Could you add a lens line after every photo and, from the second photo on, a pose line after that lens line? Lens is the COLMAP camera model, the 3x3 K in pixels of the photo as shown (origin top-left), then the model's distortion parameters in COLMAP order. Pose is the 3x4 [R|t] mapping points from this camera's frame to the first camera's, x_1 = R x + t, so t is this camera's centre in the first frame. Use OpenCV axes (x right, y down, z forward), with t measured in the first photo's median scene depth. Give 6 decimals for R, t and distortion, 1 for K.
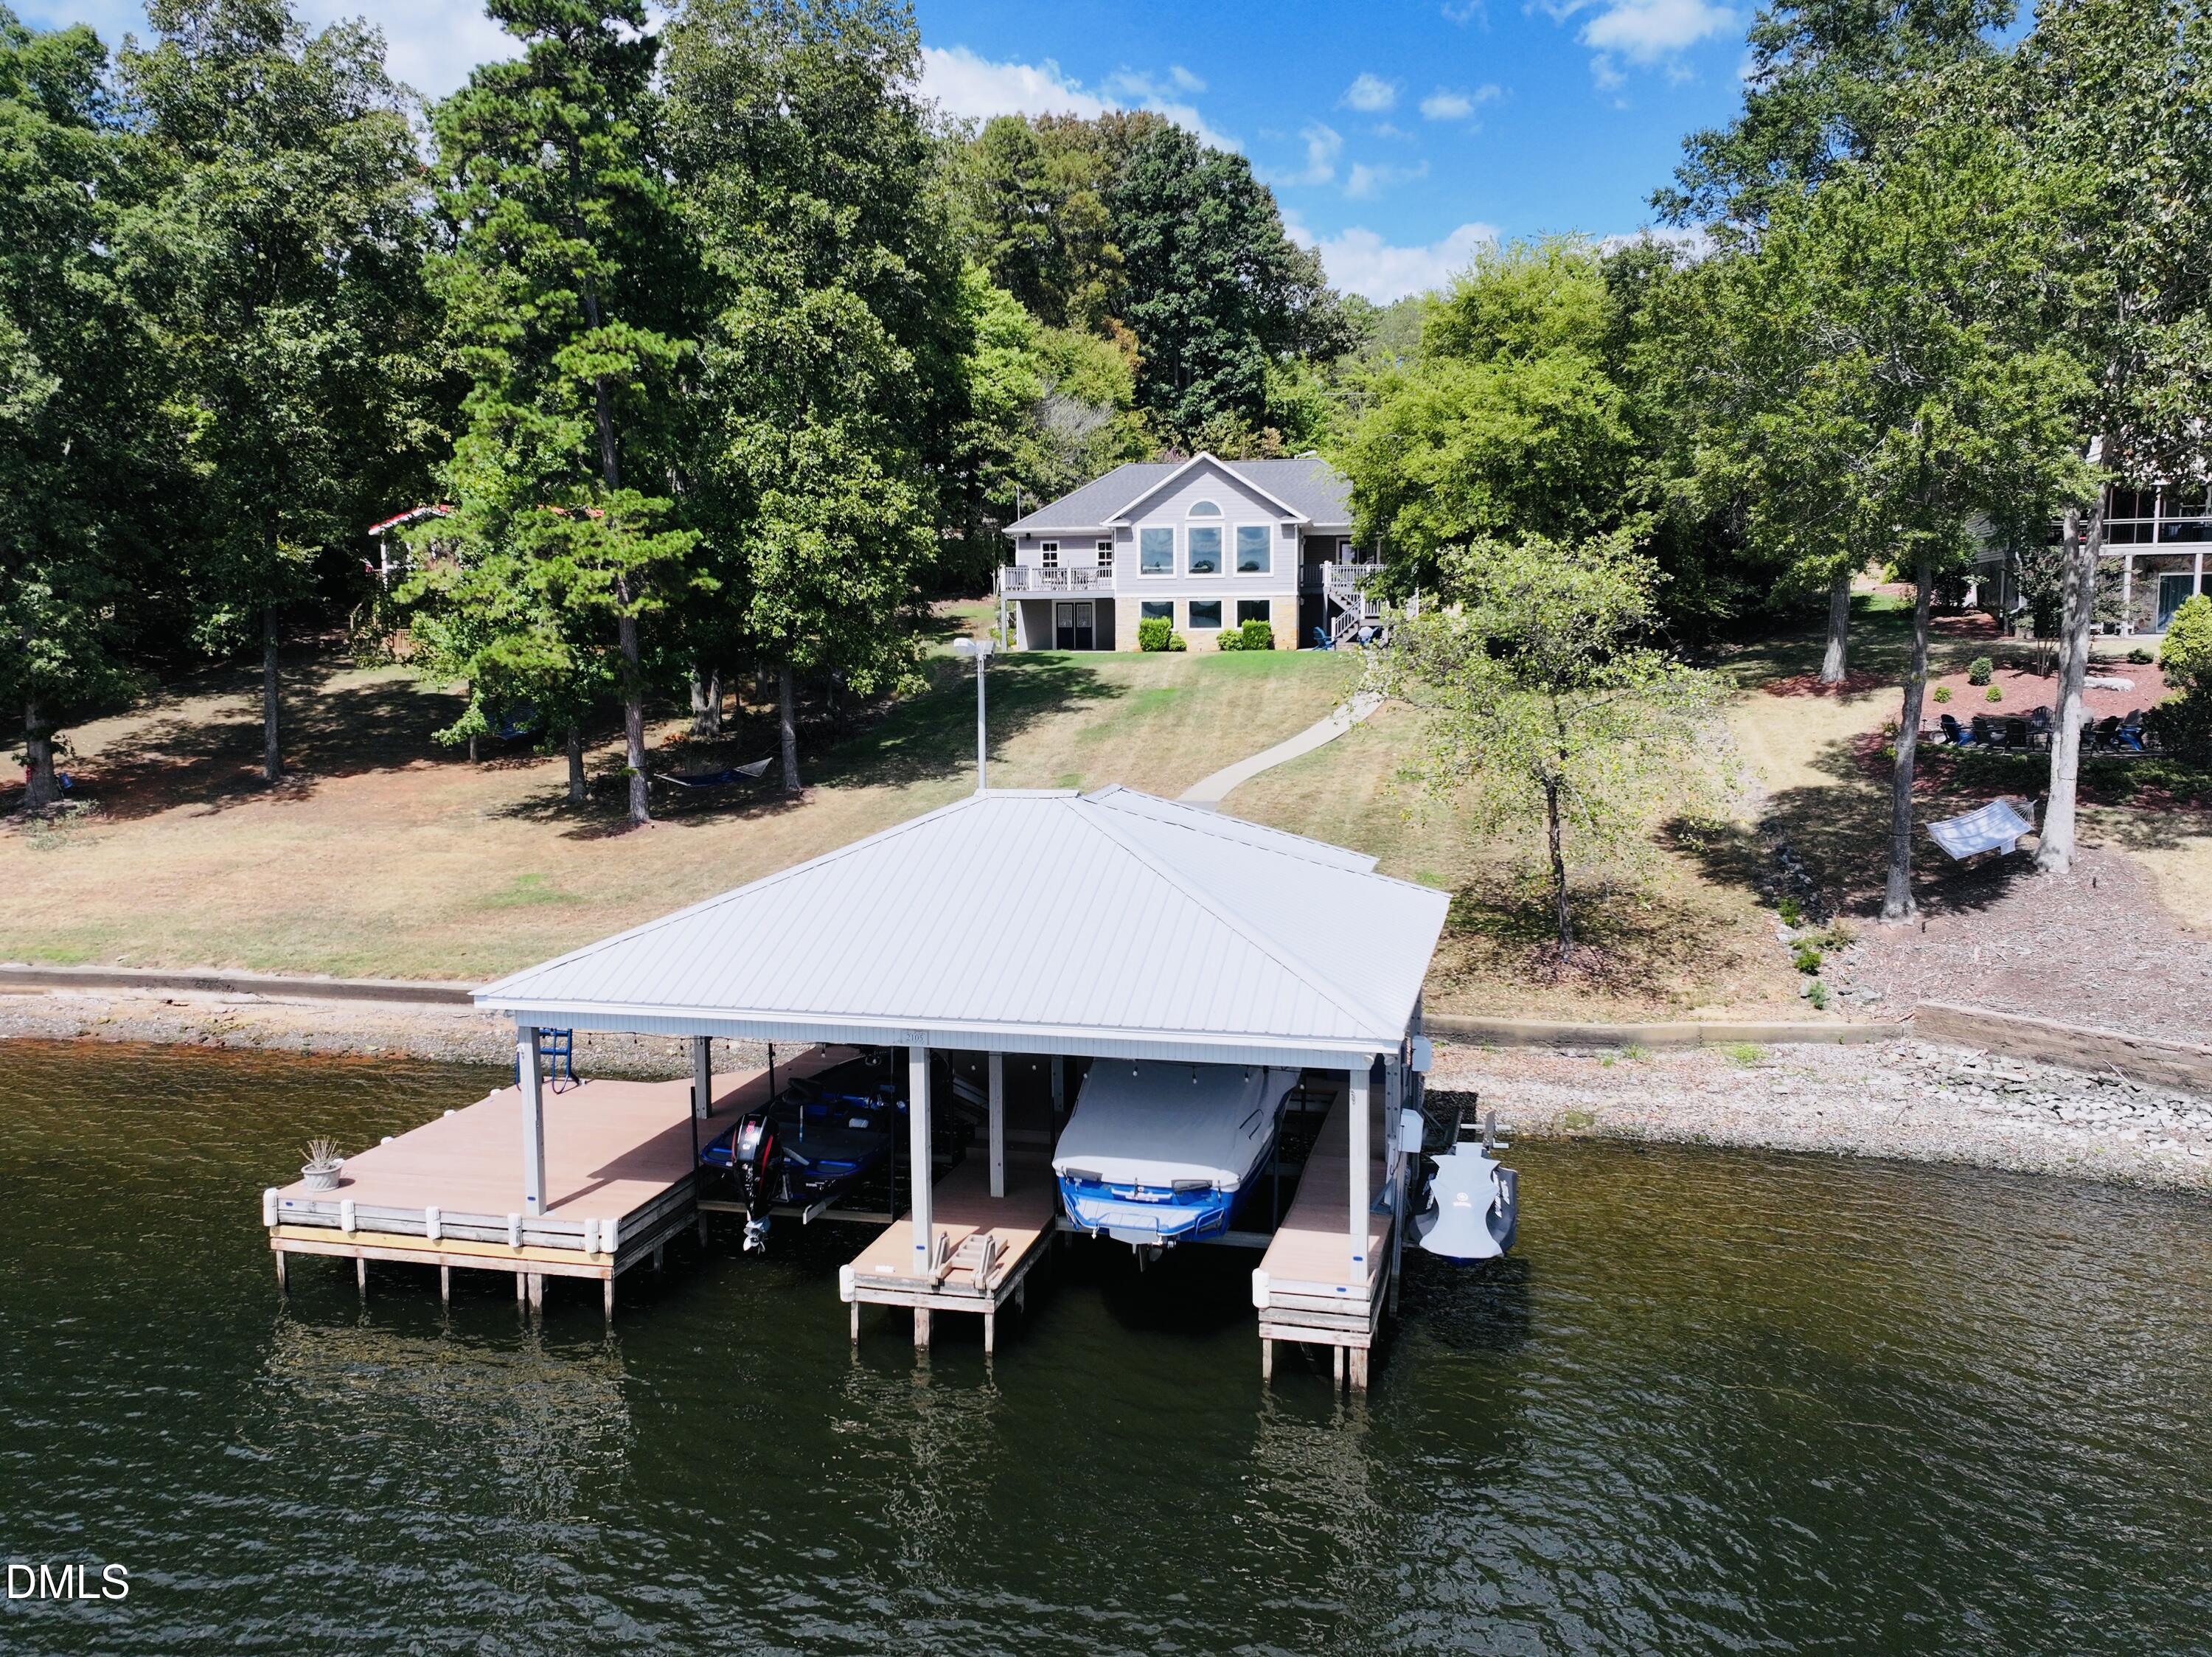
lens RADIAL K [[1762.3, 0, 1096.7], [0, 1762.3, 836.6], [0, 0, 1]] dist [0.004611, 0.004638]
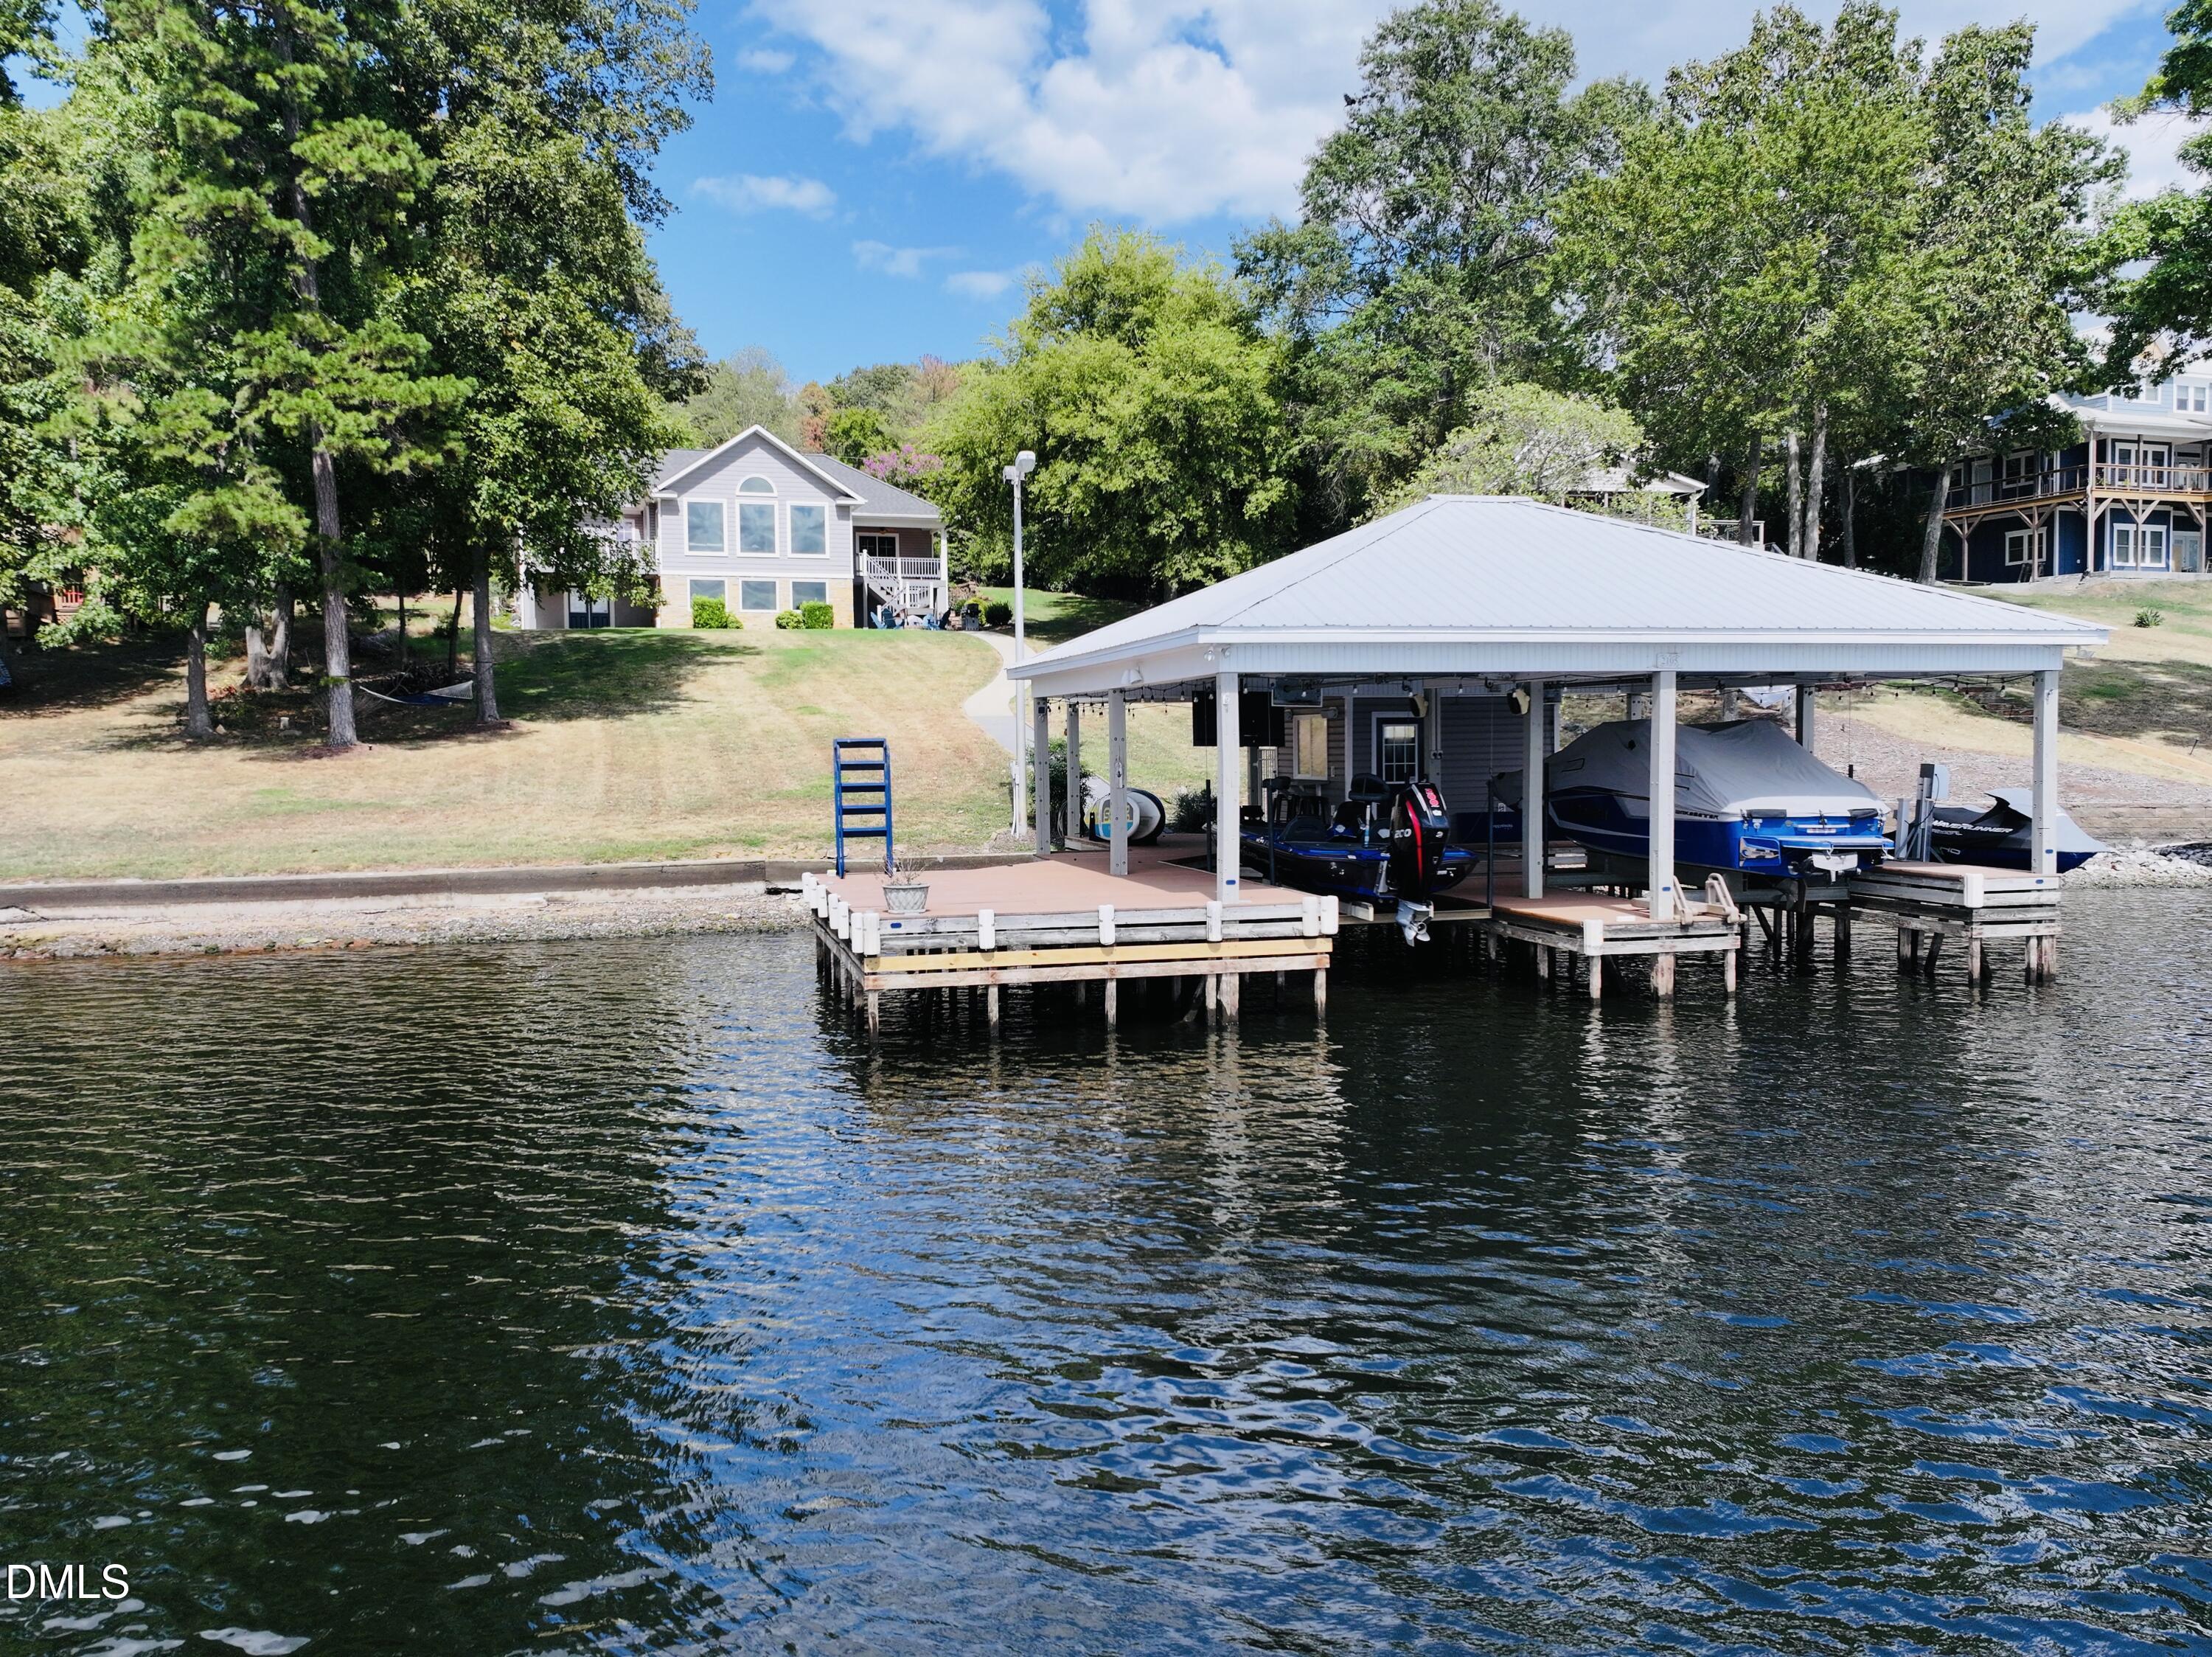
lens RADIAL K [[1759.4, 0, 1101.0], [0, 1759.4, 831.3], [0, 0, 1]] dist [0.005587, 0.004676]
pose [[0.877608, -0.025759, 0.478686, -0.336291], [0.061456, 0.996361, -0.059056, 0.098445], [-0.475423, 0.081246, 0.875998, 0.128129]]
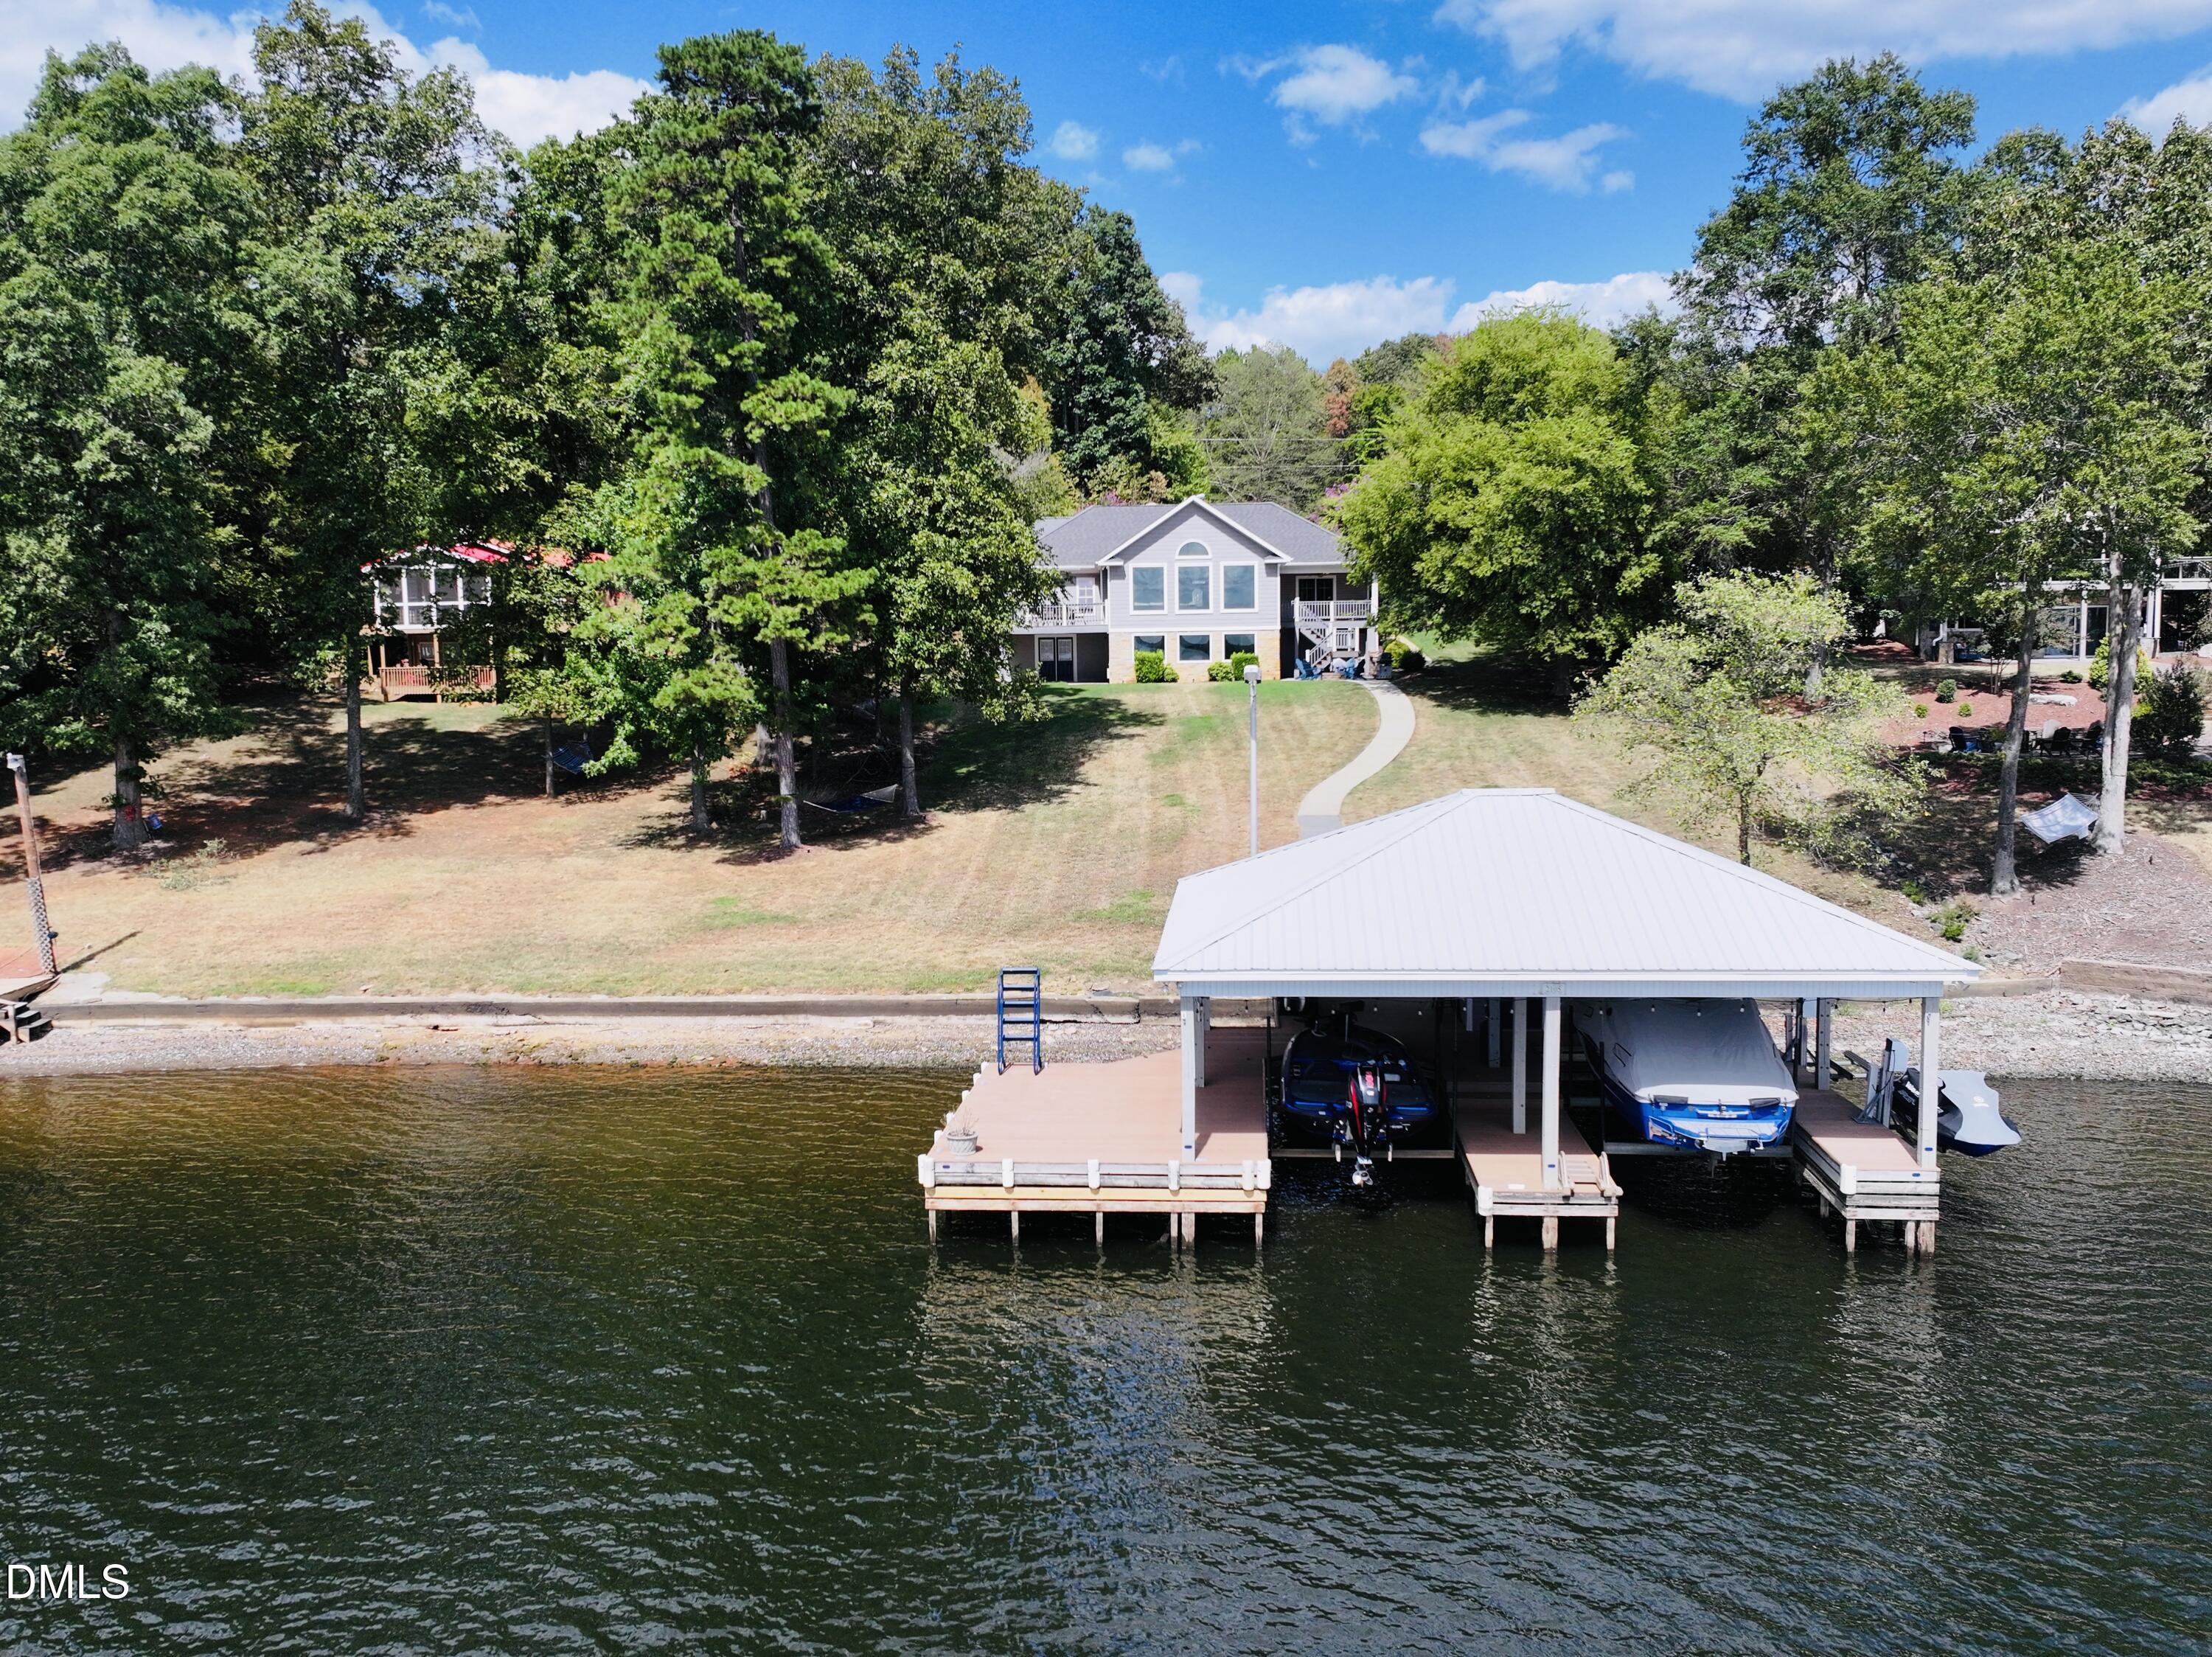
lens RADIAL K [[1762.3, 0, 1096.7], [0, 1762.3, 836.6], [0, 0, 1]] dist [0.004611, 0.004638]
pose [[0.986962, -0.022819, 0.159329, -0.242589], [0.026181, 0.999476, -0.019032, 0.009905], [-0.158811, 0.022955, 0.987042, -0.057306]]
